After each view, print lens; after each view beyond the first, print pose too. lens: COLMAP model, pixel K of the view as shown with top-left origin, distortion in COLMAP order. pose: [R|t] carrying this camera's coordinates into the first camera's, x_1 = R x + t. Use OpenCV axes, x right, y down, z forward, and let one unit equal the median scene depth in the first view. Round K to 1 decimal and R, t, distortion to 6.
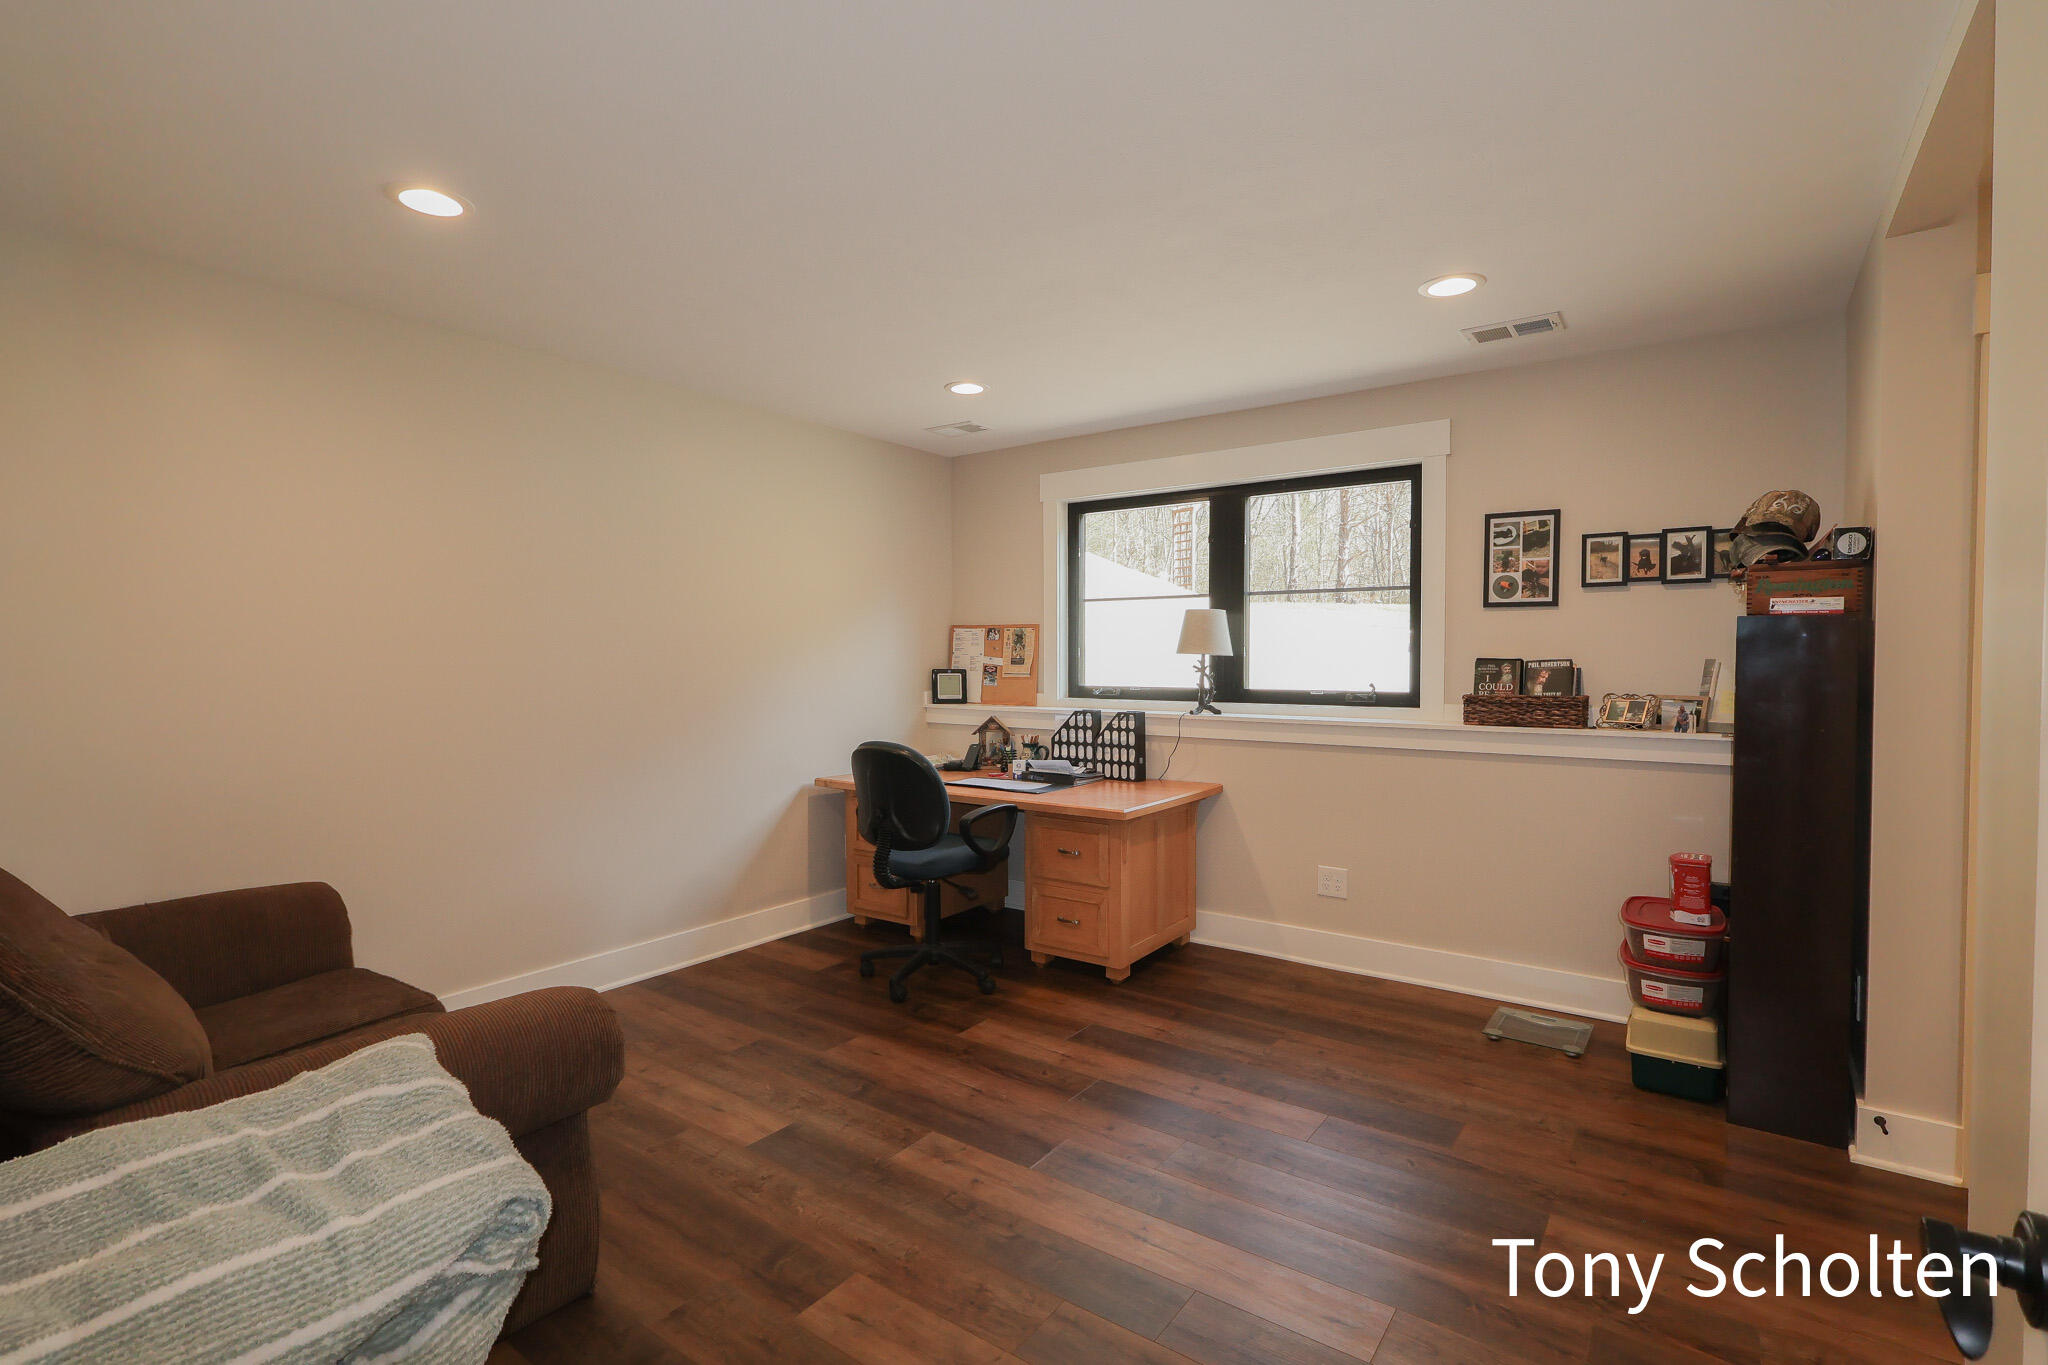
lens RADIAL K [[965.5, 0, 1024.0], [0, 965.5, 682.5], [0, 0, 1]] dist [0.001339, 0.000684]
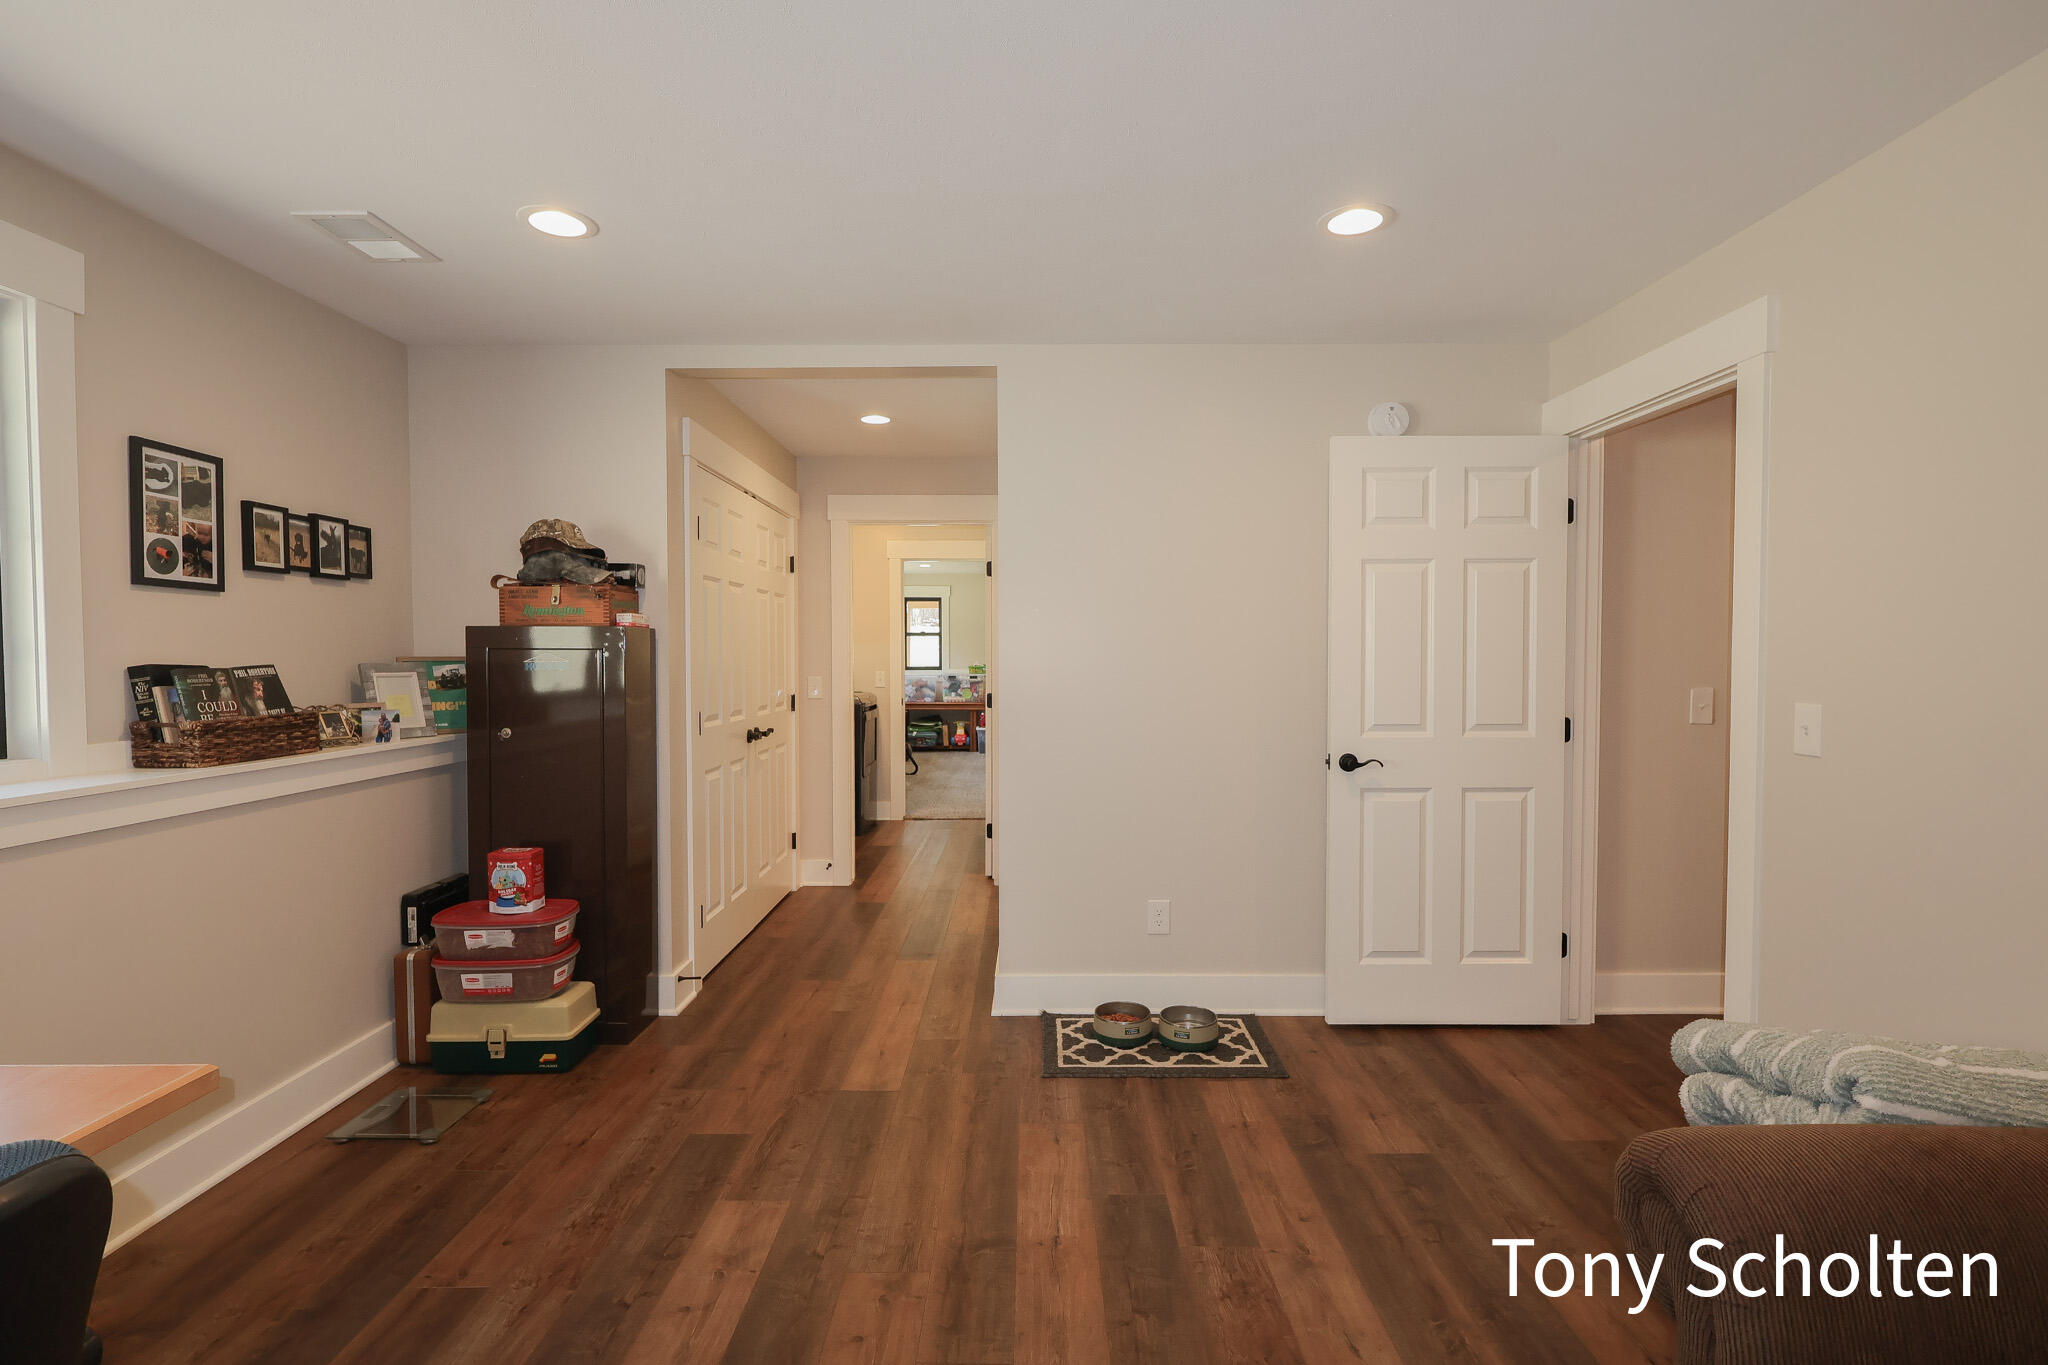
lens RADIAL K [[965.5, 0, 1024.0], [0, 965.5, 682.5], [0, 0, 1]] dist [0.001339, 0.000684]
pose [[-0.589232, -0.021268, 0.807684, -0.390614], [0.024332, 0.998733, 0.044051, -0.028594], [-0.807597, 0.045609, -0.587968, 0.945256]]
